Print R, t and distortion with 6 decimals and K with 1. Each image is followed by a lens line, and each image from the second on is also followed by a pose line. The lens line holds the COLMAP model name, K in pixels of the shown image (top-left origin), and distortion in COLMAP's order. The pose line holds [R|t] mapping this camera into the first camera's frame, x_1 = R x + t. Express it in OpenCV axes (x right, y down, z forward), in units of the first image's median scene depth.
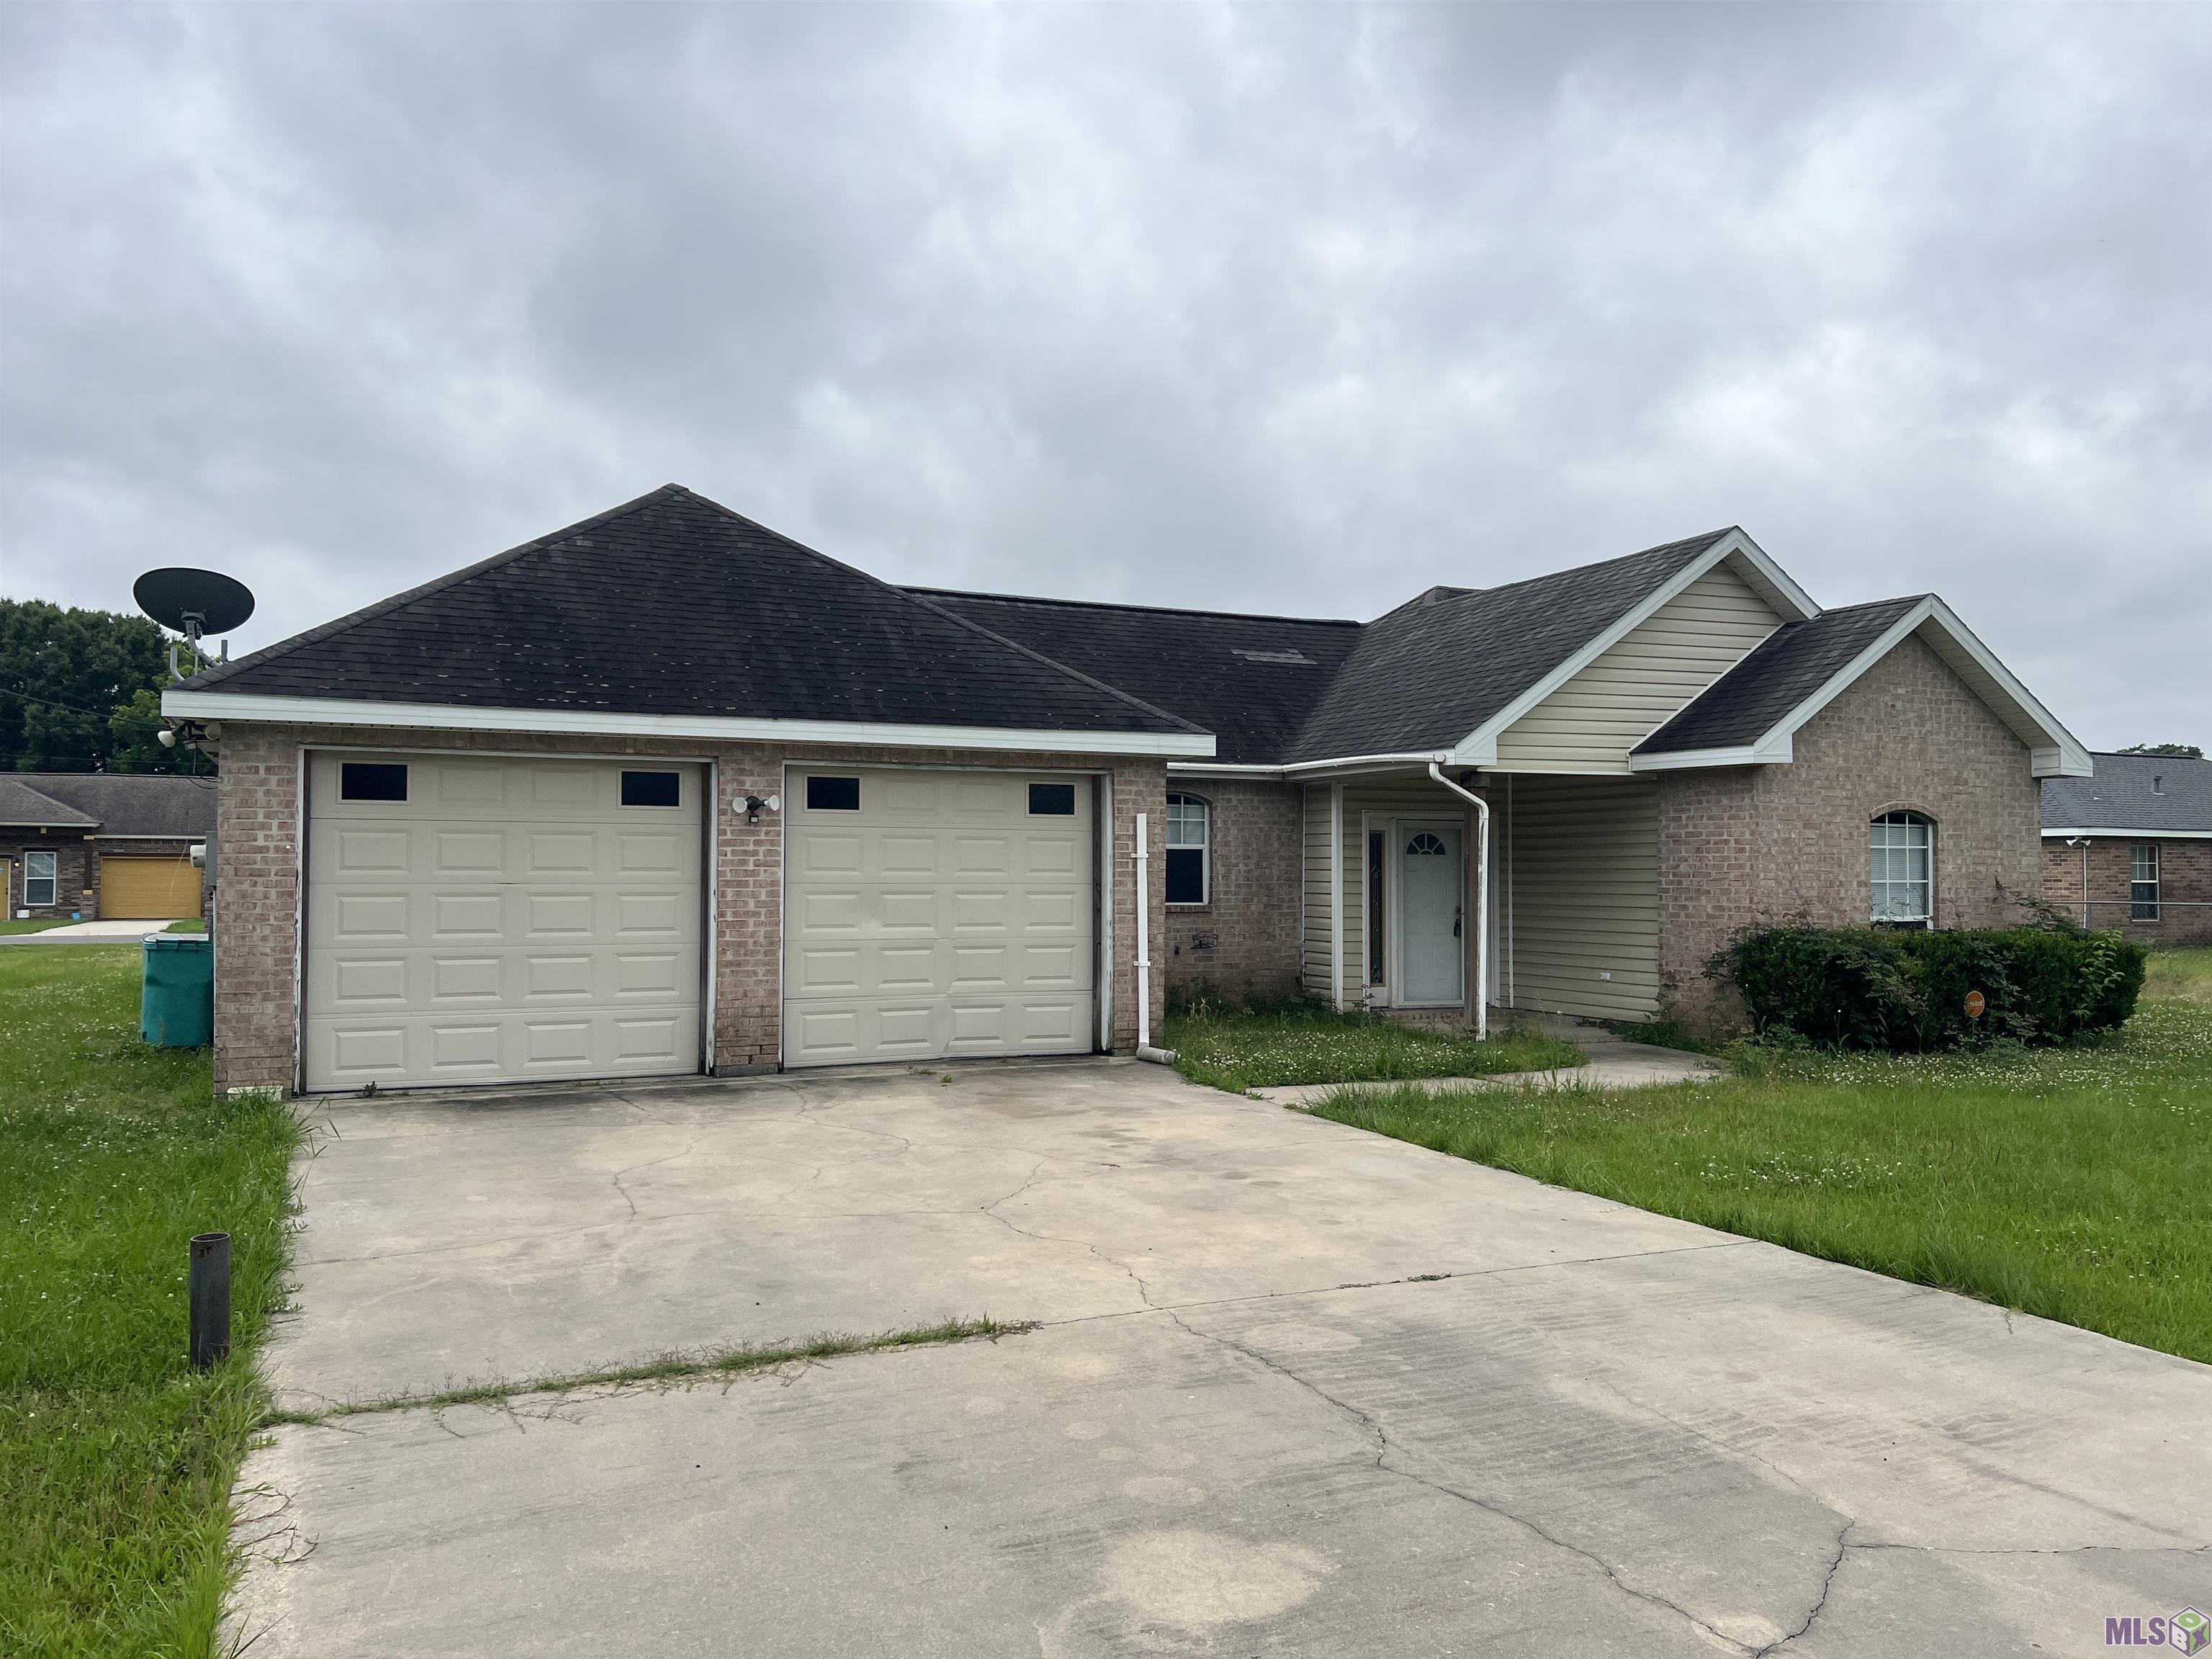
lens RADIAL K [[1663.0, 0, 1101.1], [0, 1663.0, 823.6], [0, 0, 1]] dist [0.034015, -0.027671]
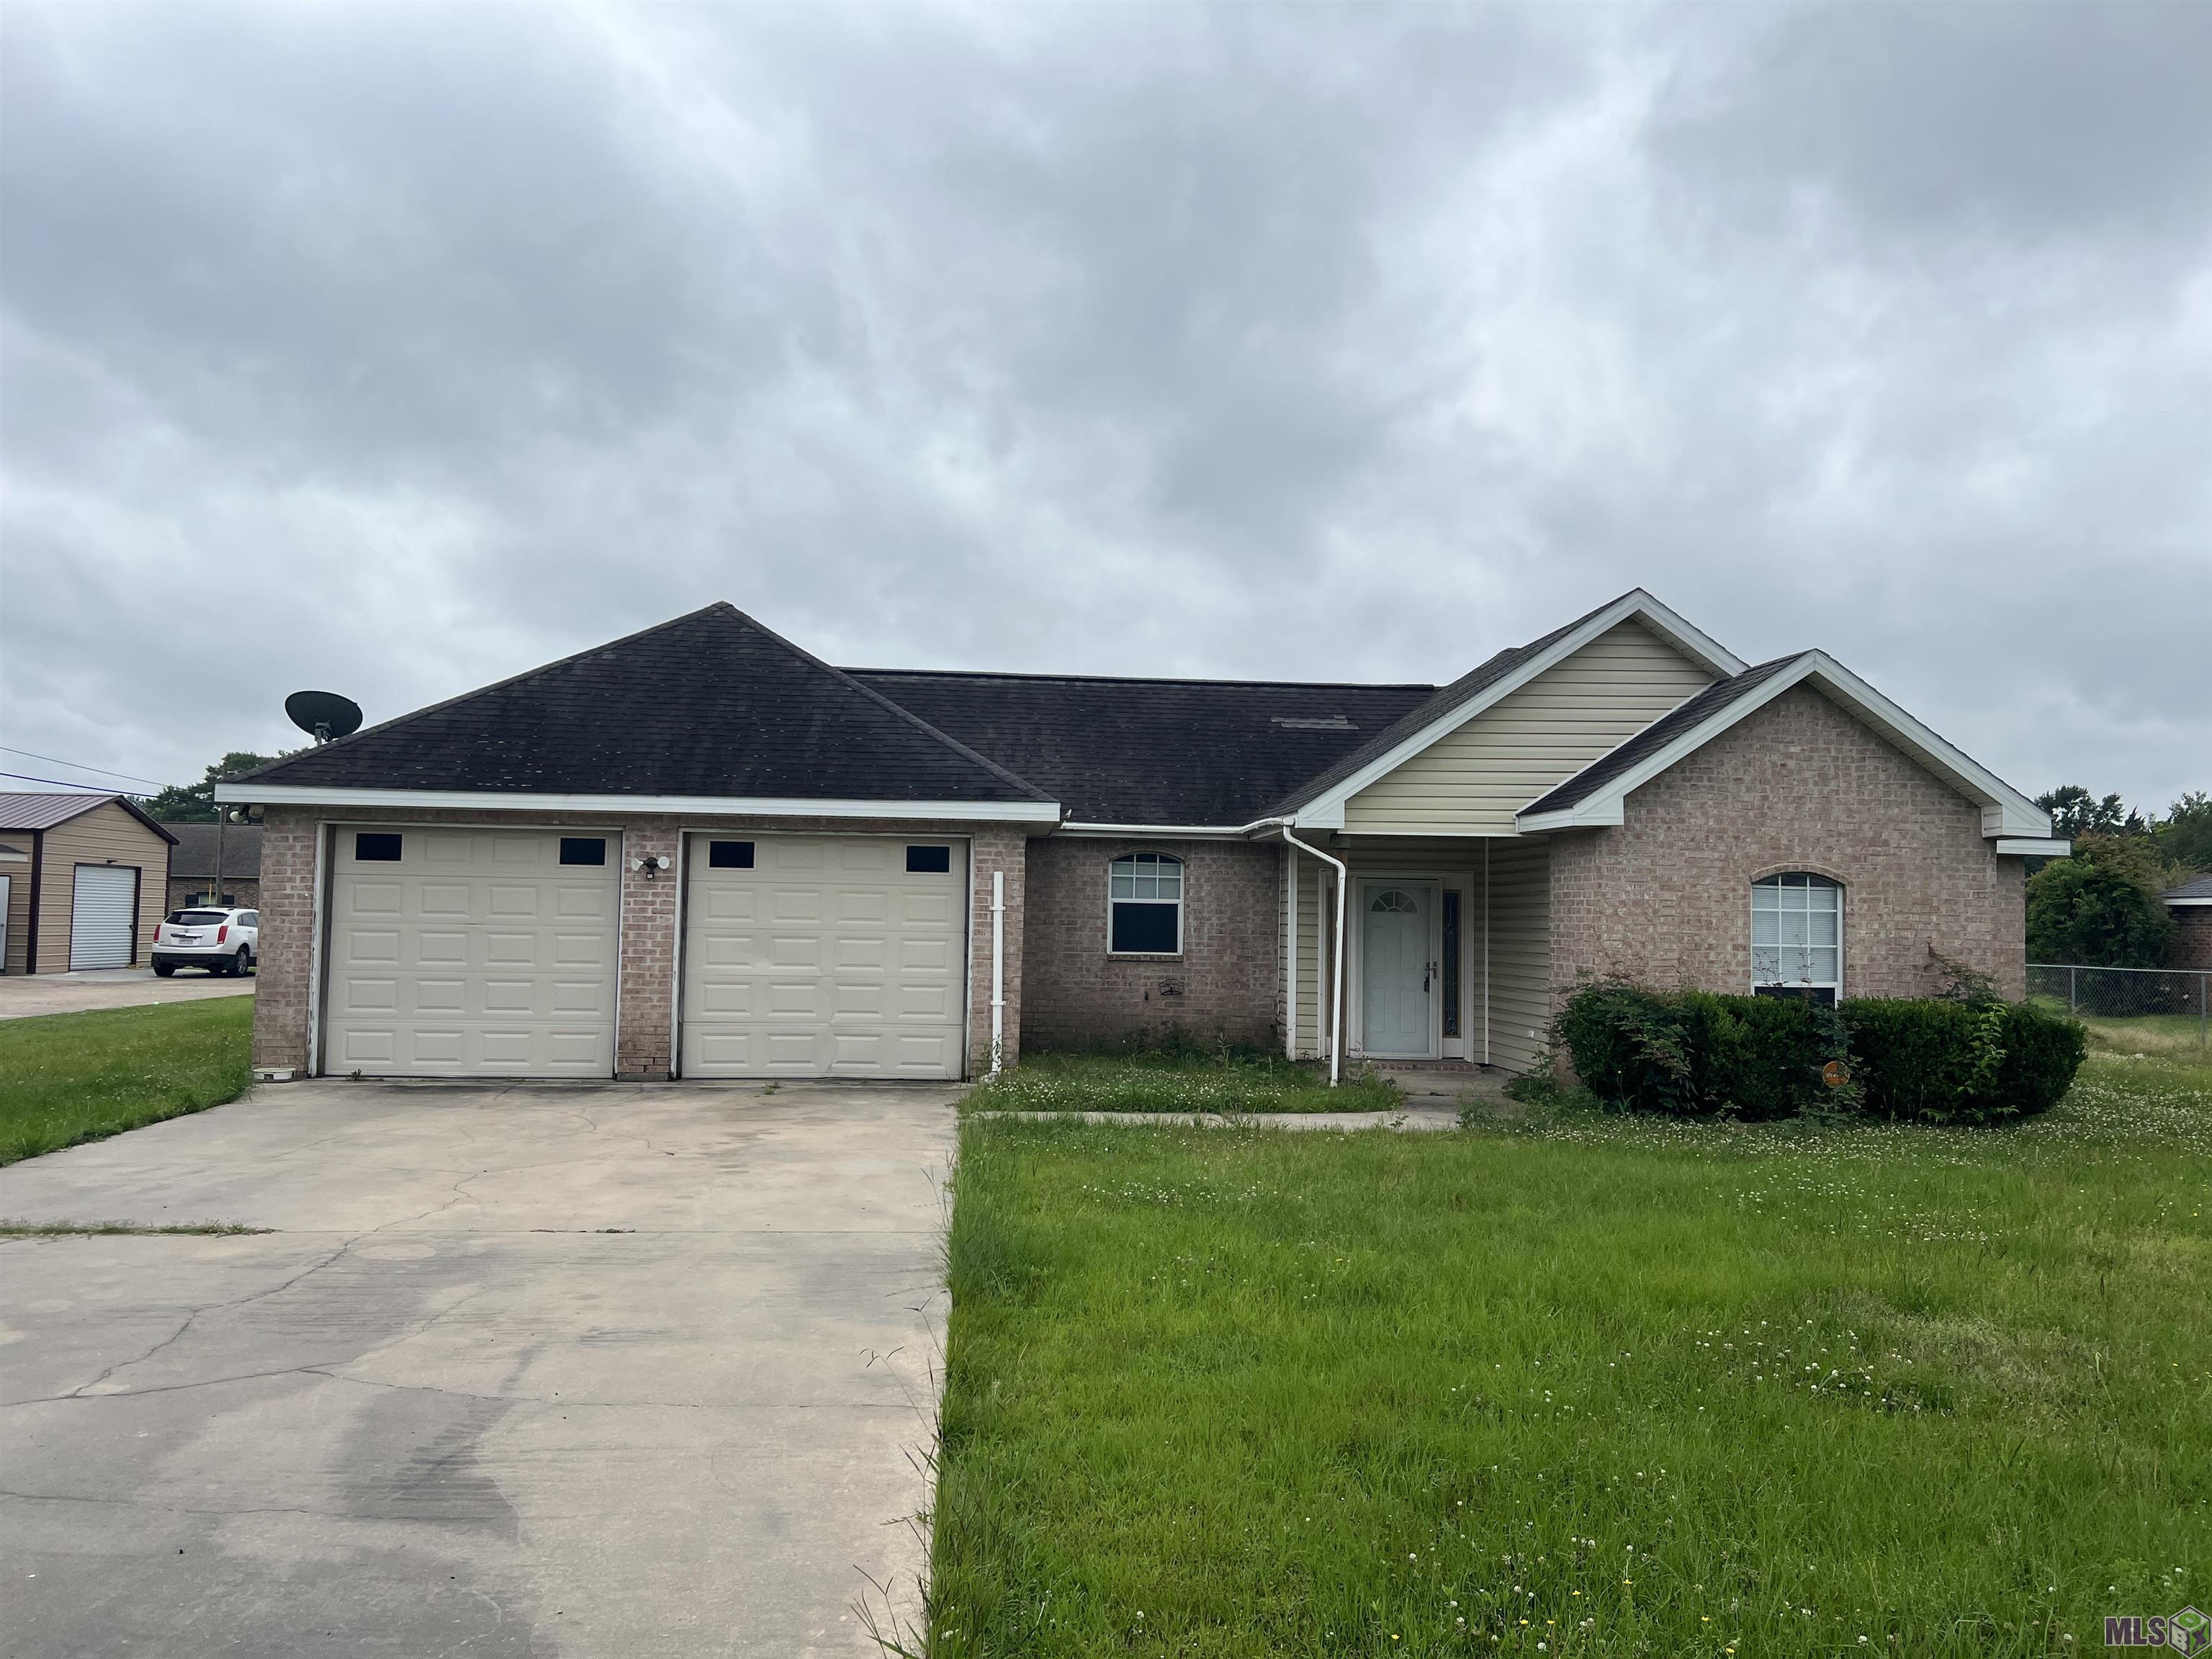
lens RADIAL K [[1663.0, 0, 1105.1], [0, 1663.0, 826.2], [0, 0, 1]] dist [0.034015, -0.027671]
pose [[0.938378, -0.004658, -0.345578, 0.464428], [-0.005447, 0.999586, -0.028262, -0.005386], [0.345566, 0.028403, 0.937964, -0.049523]]
